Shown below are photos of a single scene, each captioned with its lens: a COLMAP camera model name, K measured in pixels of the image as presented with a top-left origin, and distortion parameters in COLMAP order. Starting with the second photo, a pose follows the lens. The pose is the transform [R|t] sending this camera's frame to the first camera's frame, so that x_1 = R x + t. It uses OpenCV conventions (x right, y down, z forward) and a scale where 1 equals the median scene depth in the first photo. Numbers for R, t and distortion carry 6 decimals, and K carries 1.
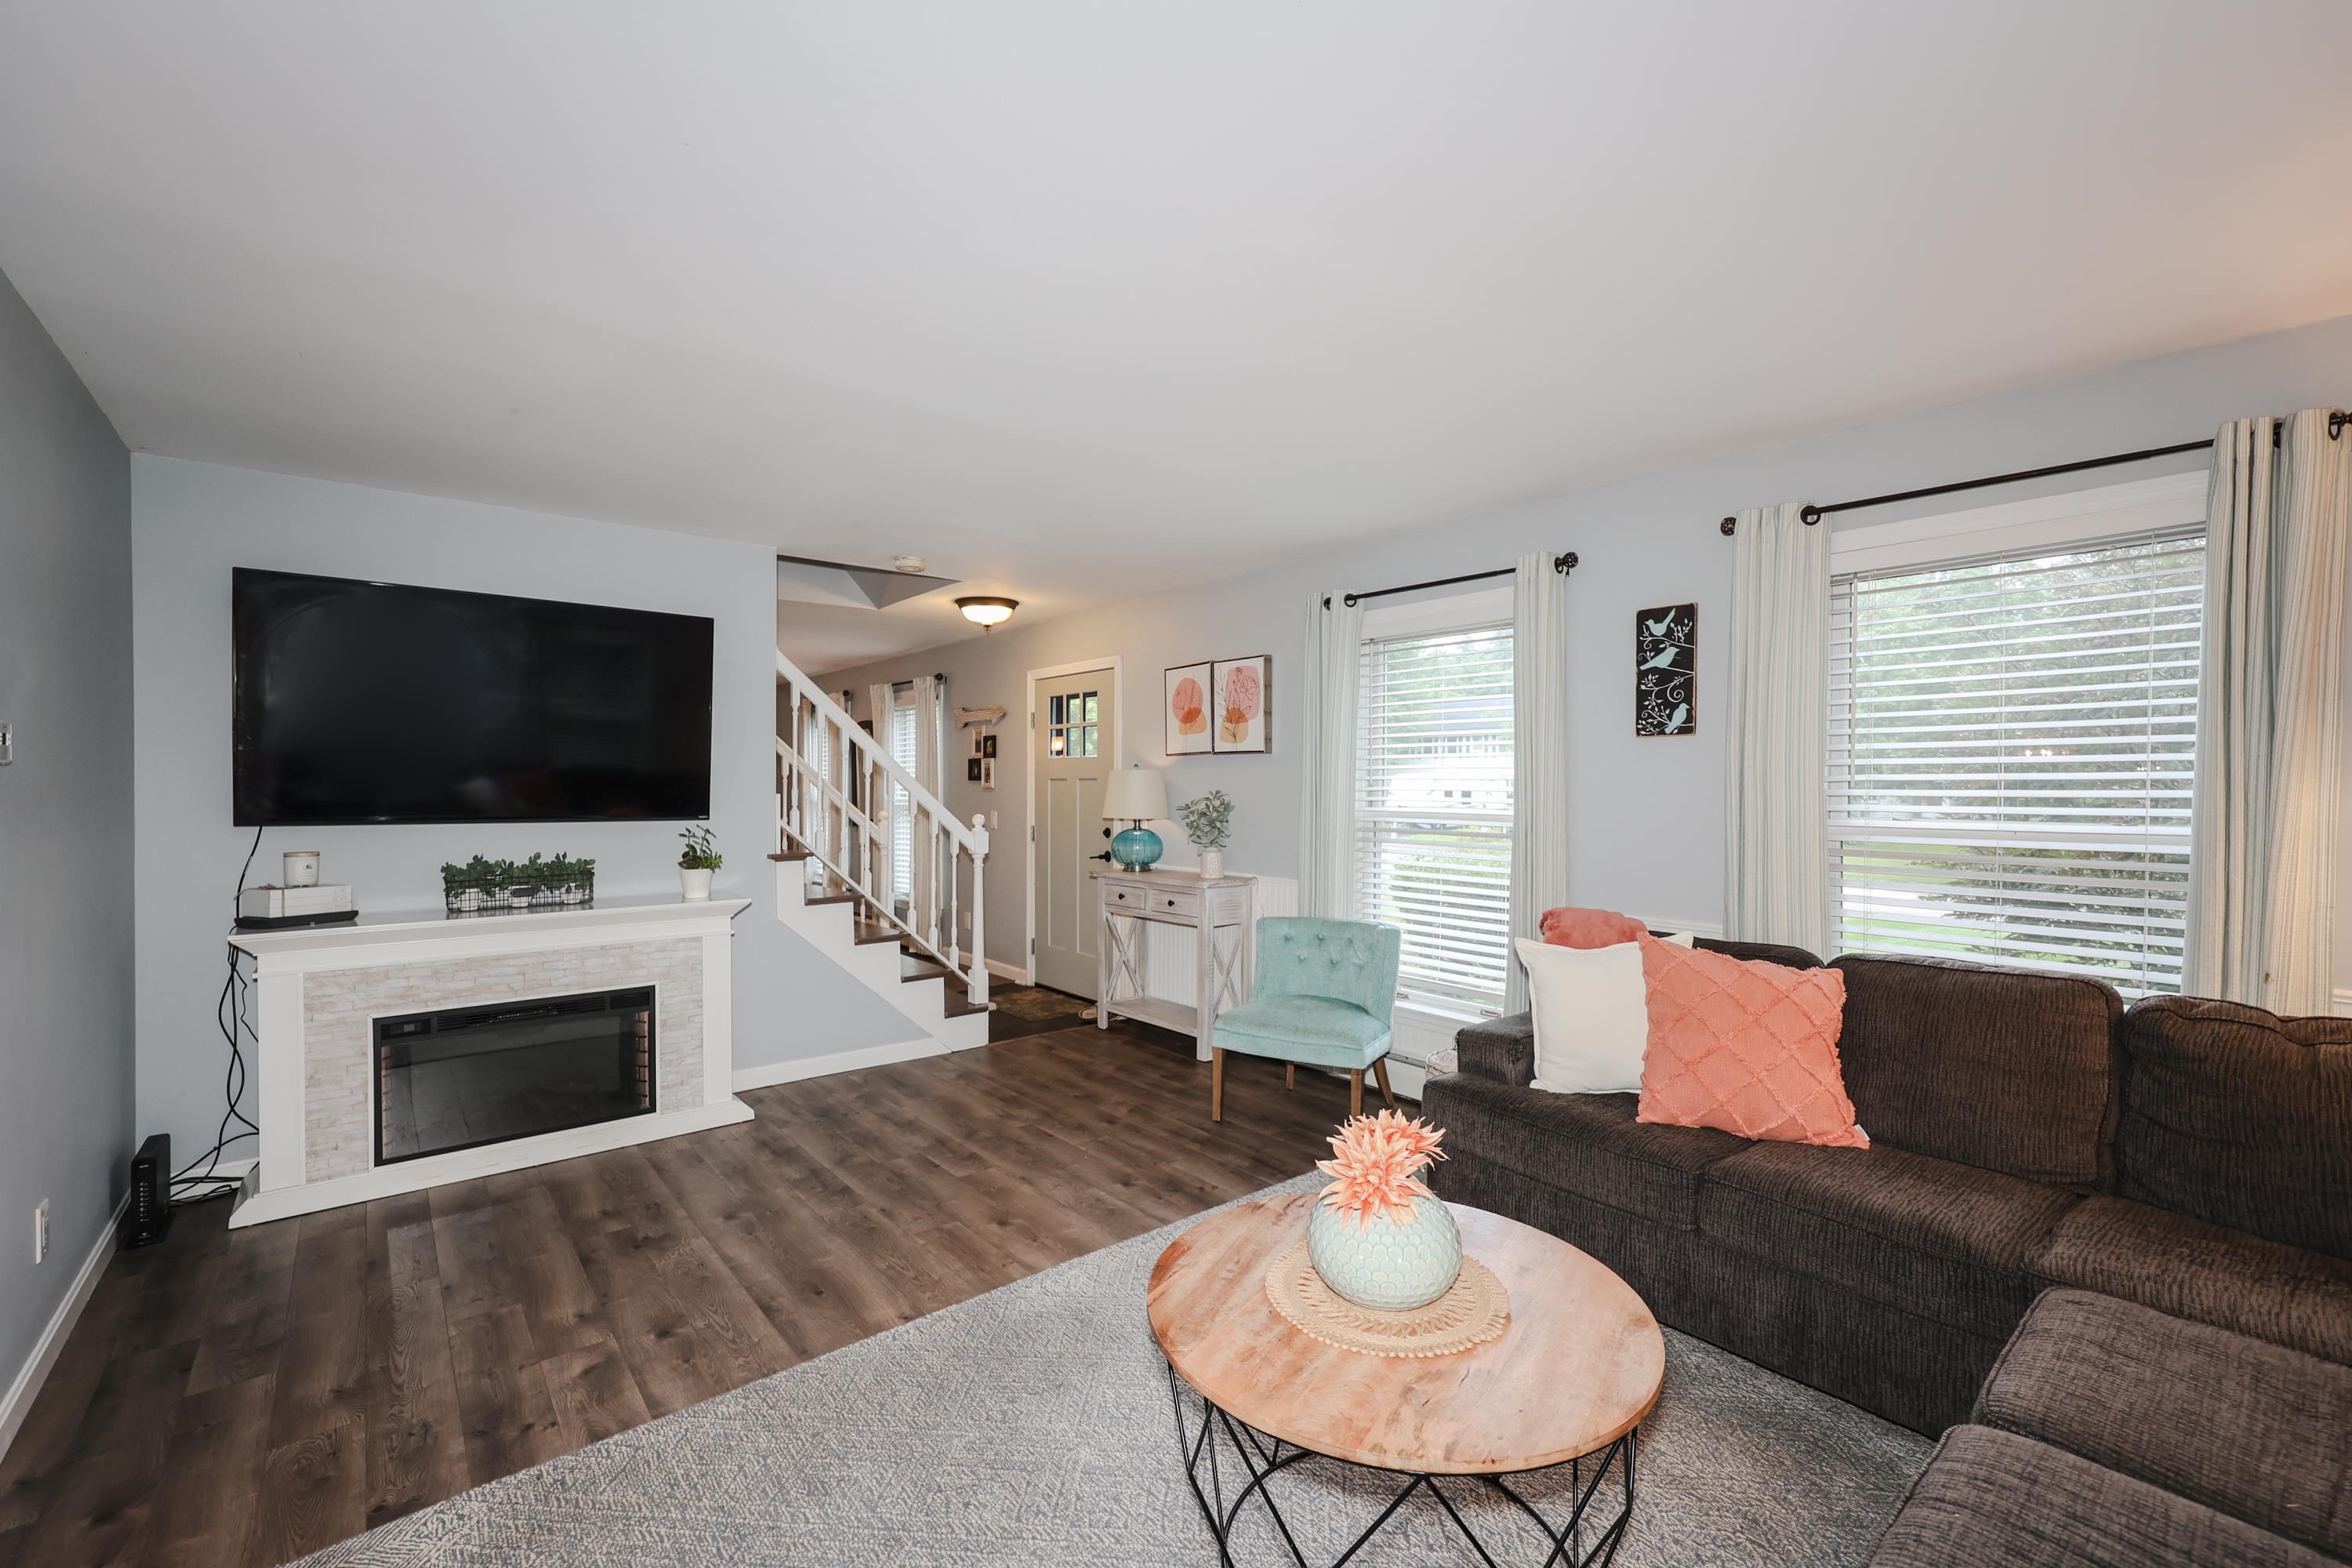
lens RADIAL K [[981.9, 0, 1183.0], [0, 981.9, 790.9], [0, 0, 1]] dist [0.001028, 0.000008]
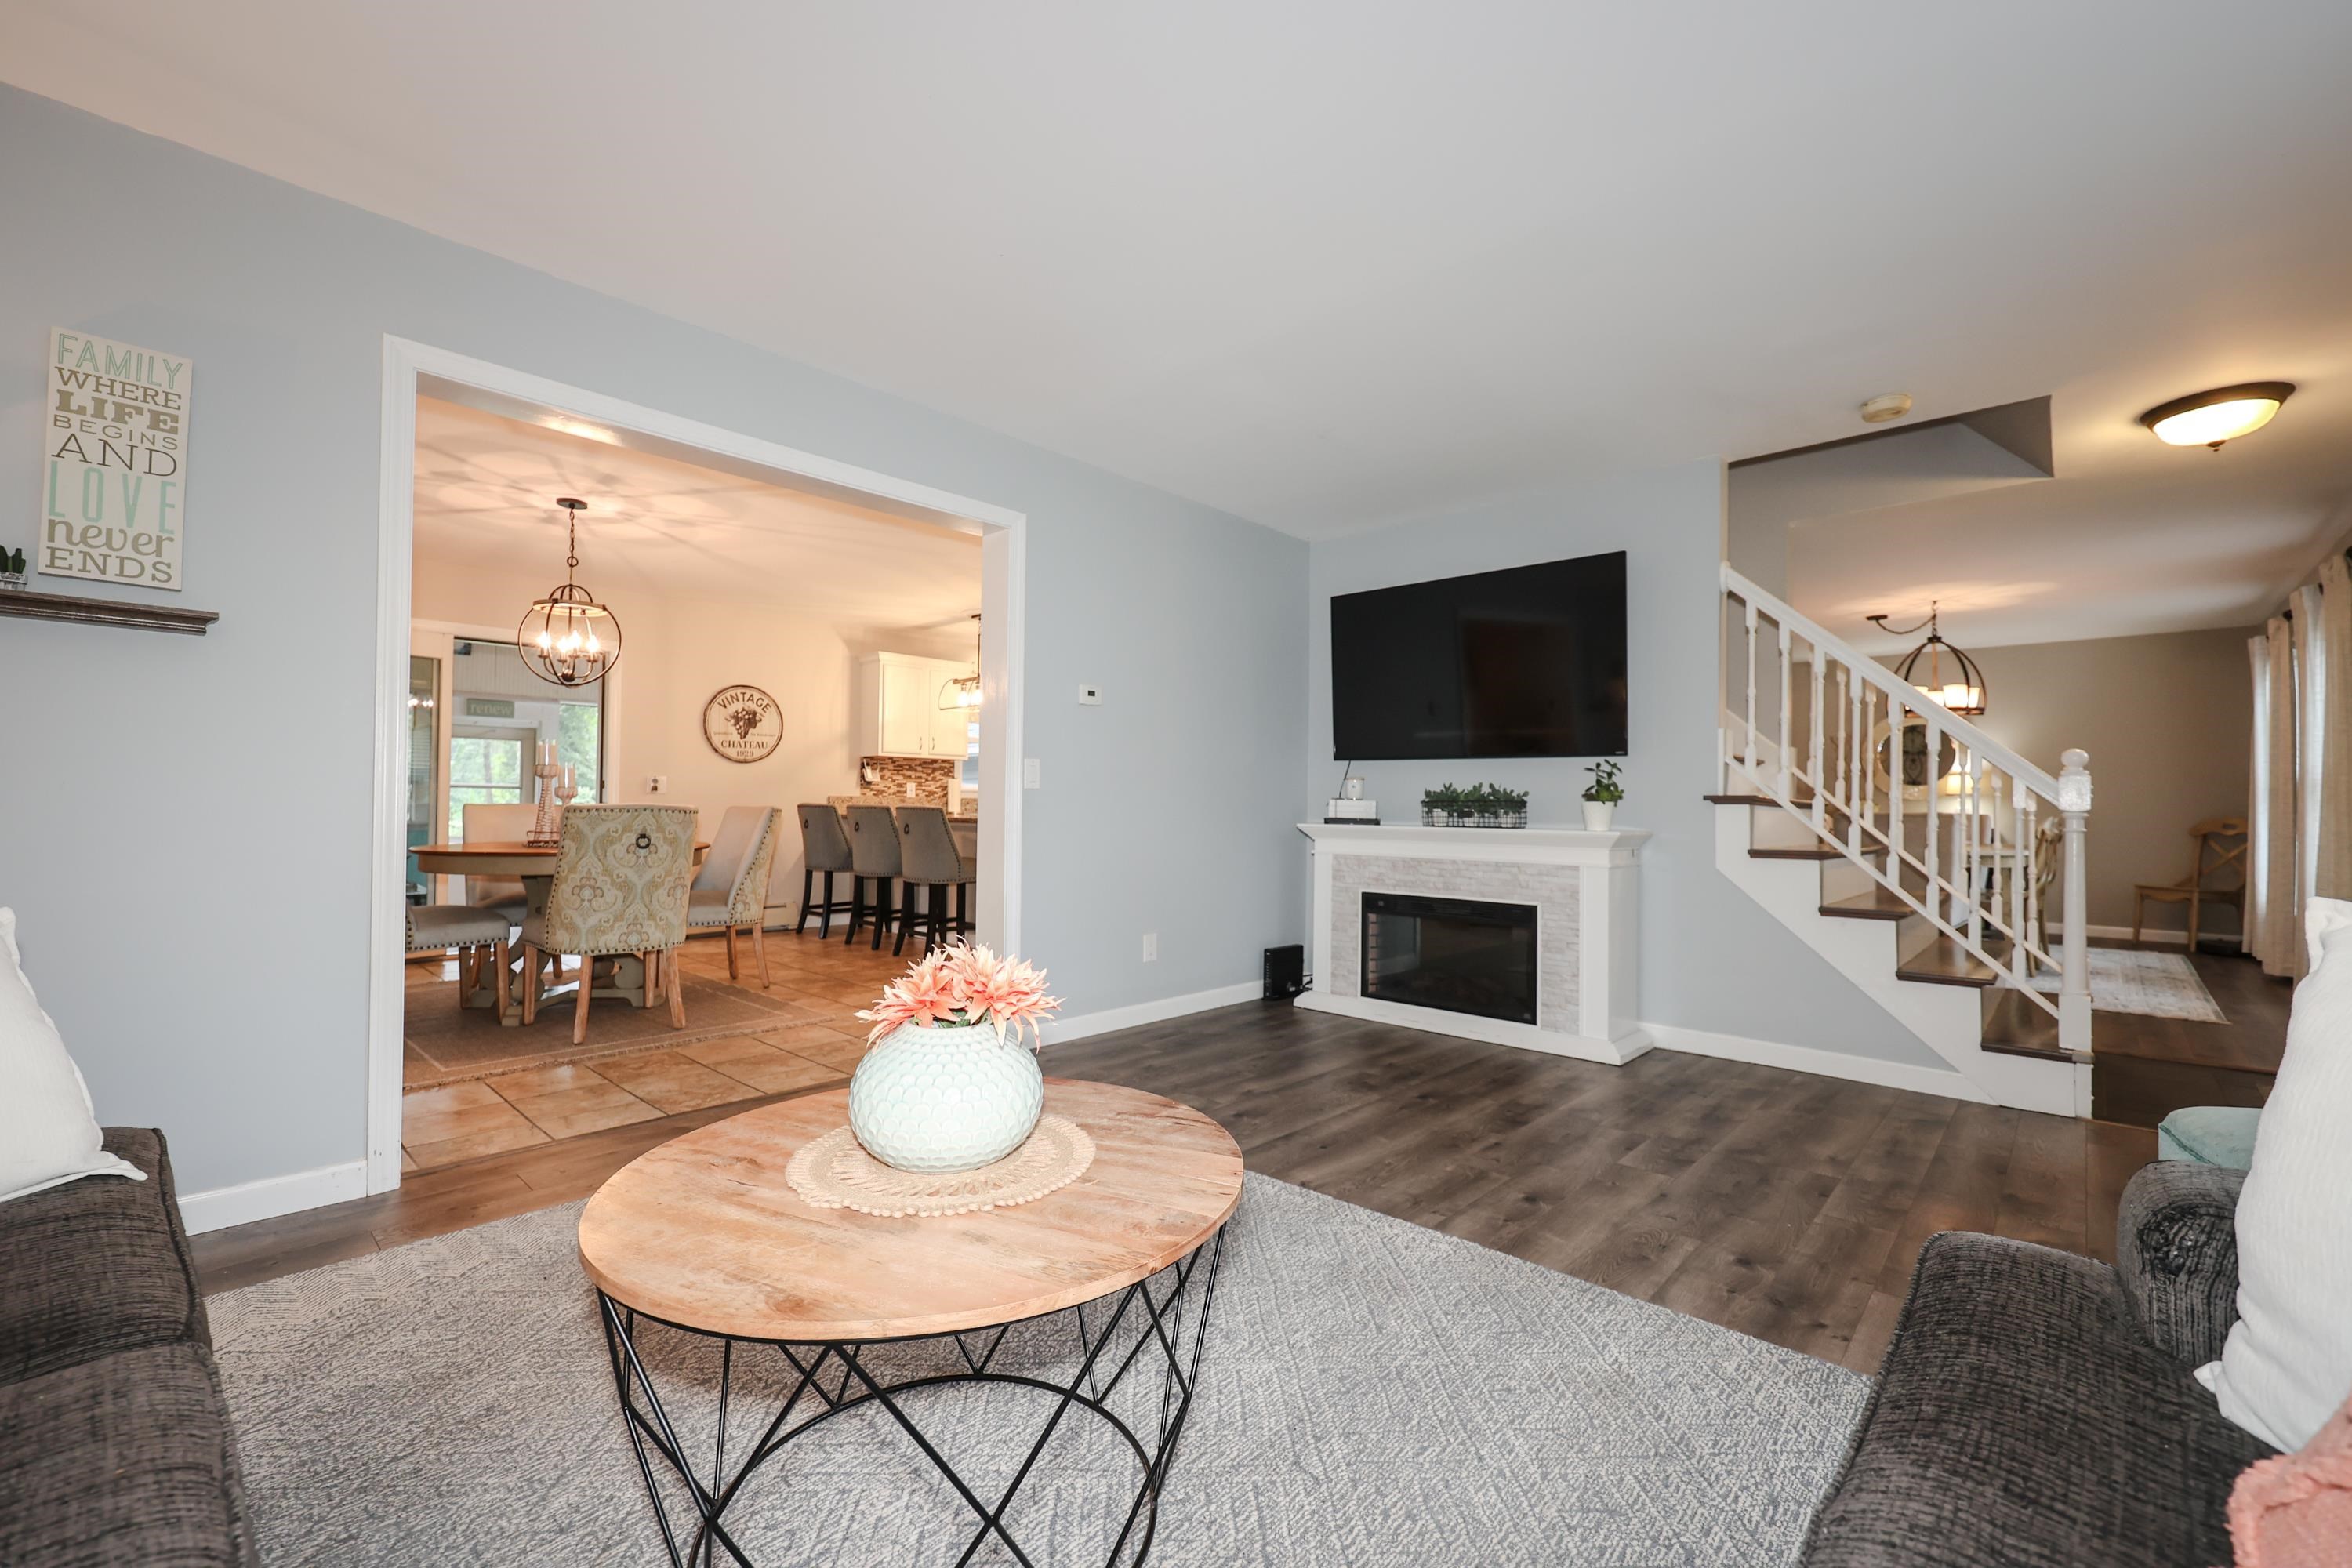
lens RADIAL K [[968.8, 0, 1204.4], [0, 968.8, 790.3], [0, 0, 1]] dist [0.004467, 0.000063]
pose [[0.137172, -0.018293, -0.990378, 0.499952], [-0.018491, 0.999608, -0.021024, 0.110261], [0.990375, 0.021197, 0.136780, 0.539264]]
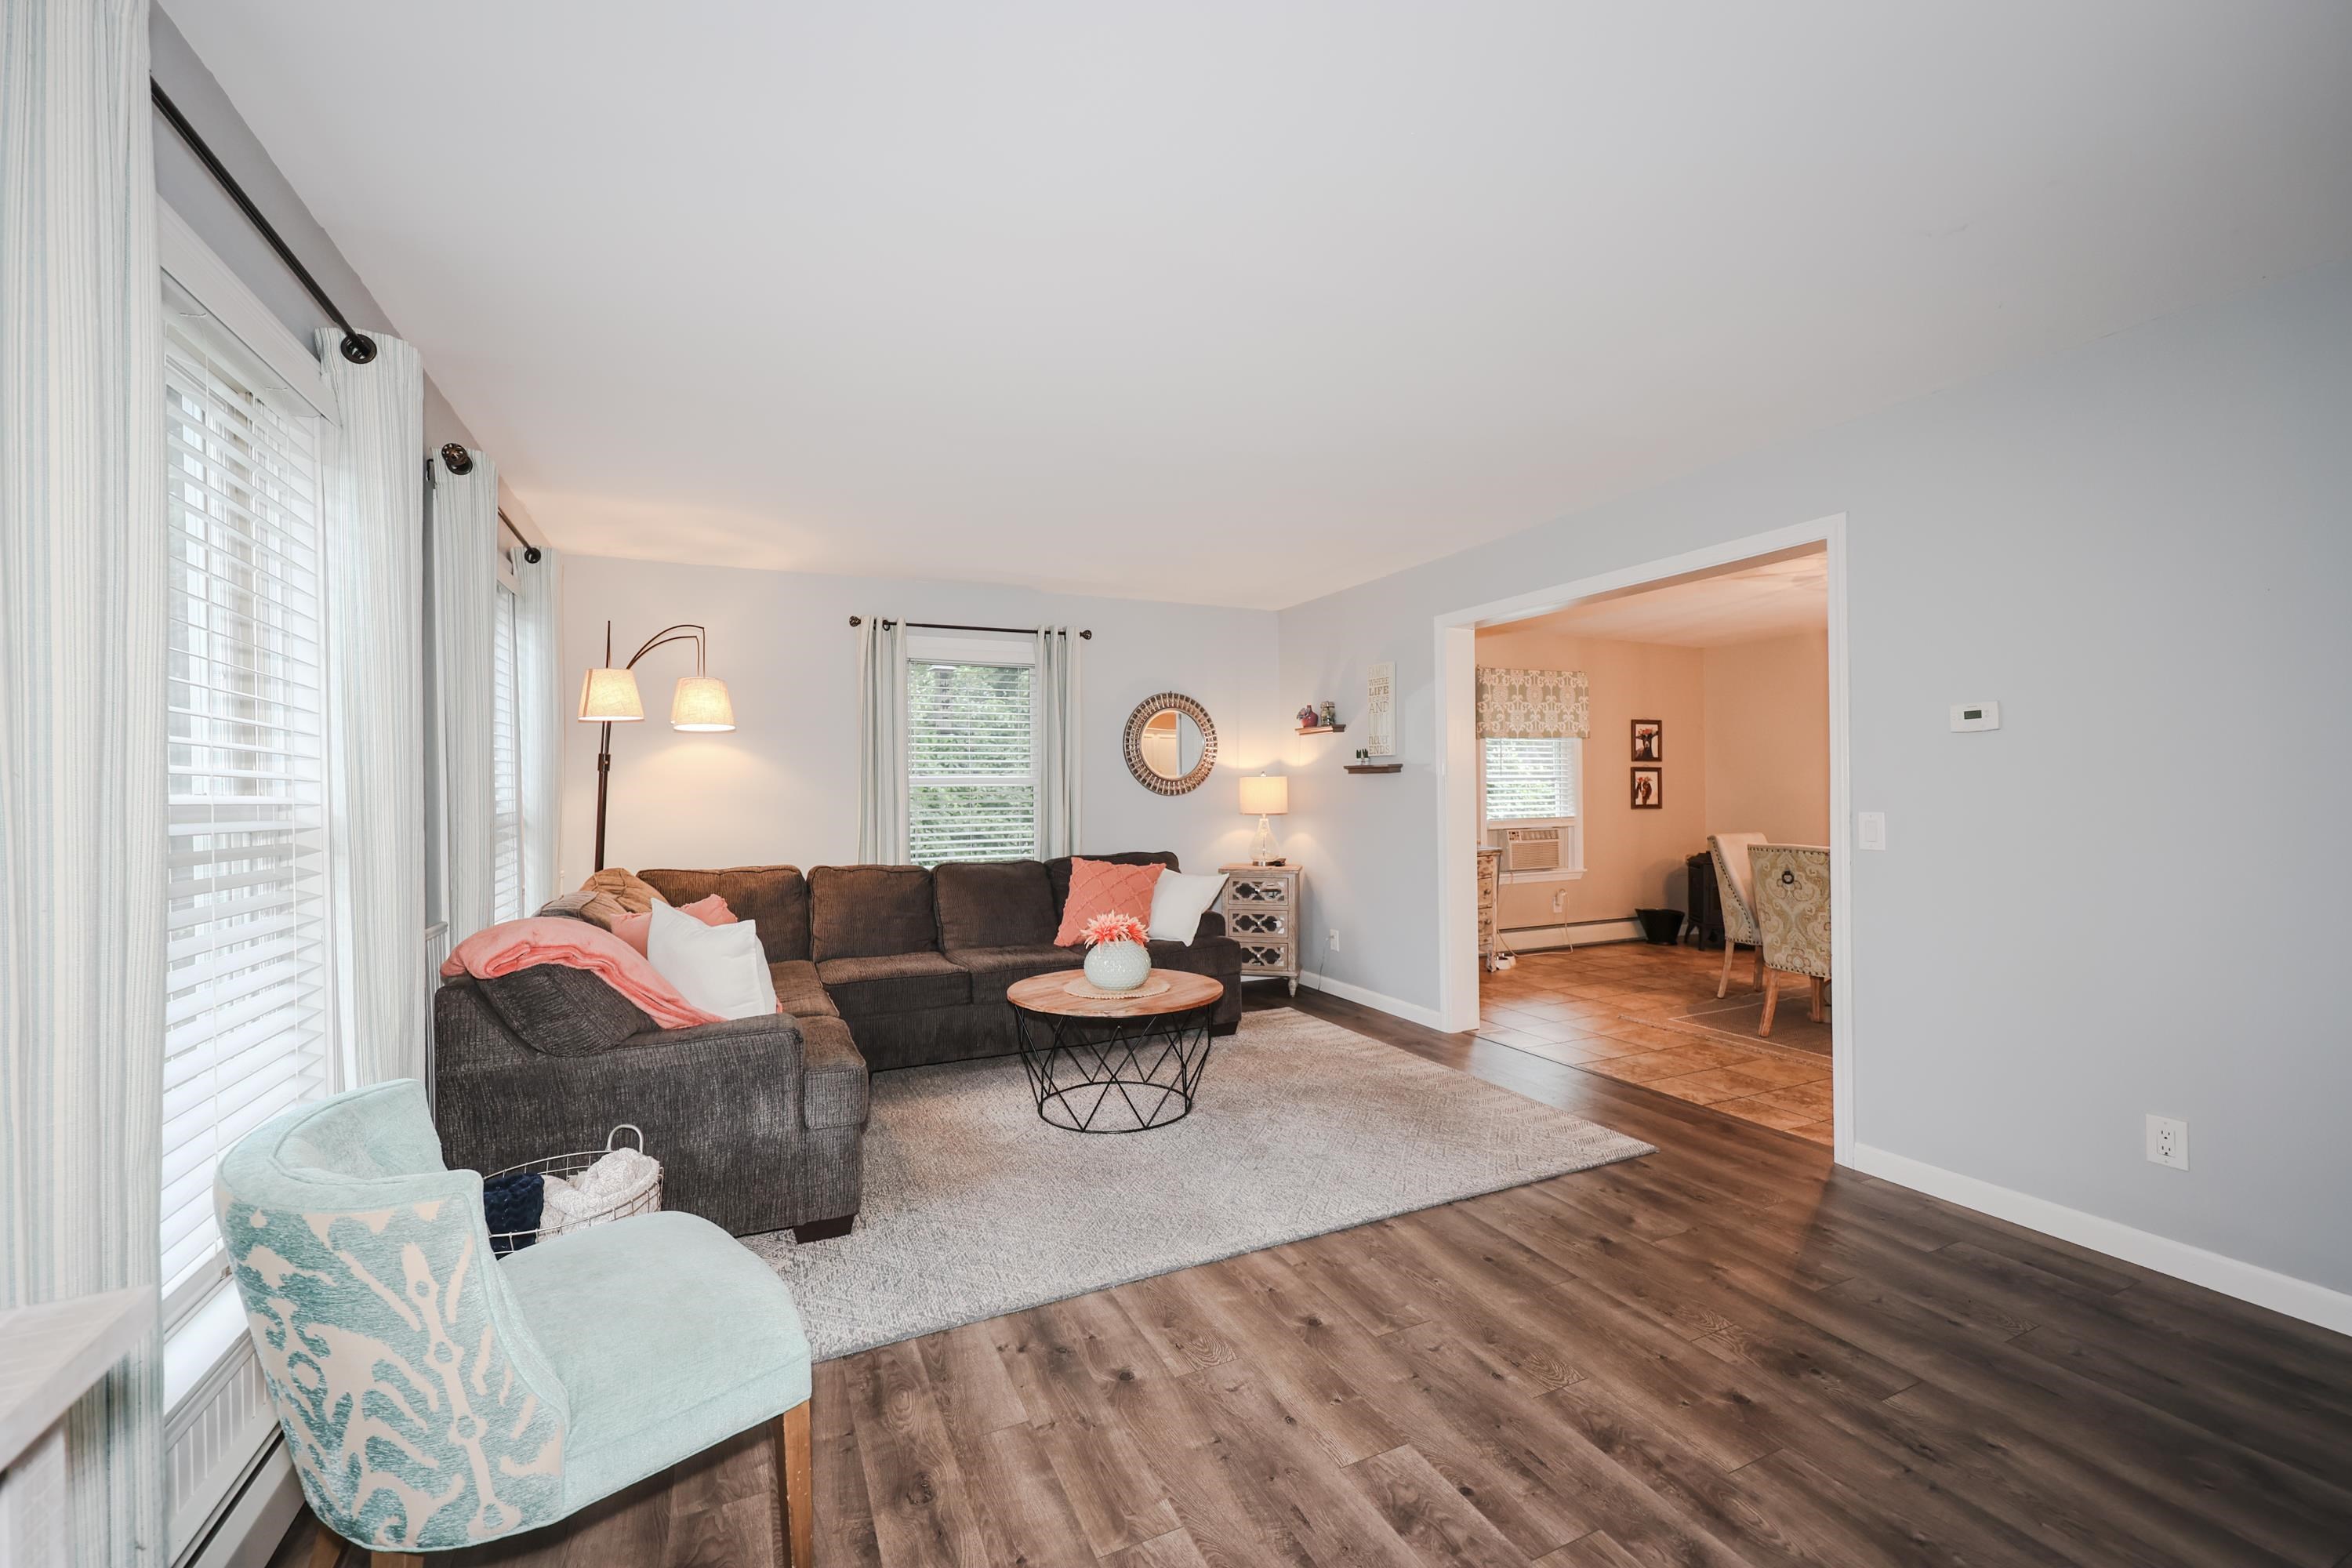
lens RADIAL K [[952.0, 0, 1144.0], [0, 952.0, 789.8], [0, 0, 1]] dist [-0.000441, 0.000013]
pose [[-0.958969, 0.008354, 0.283388, -0.235112], [0.011441, 0.999892, 0.009237, 0.019063], [-0.283280, 0.012100, -0.958961, 1.510641]]
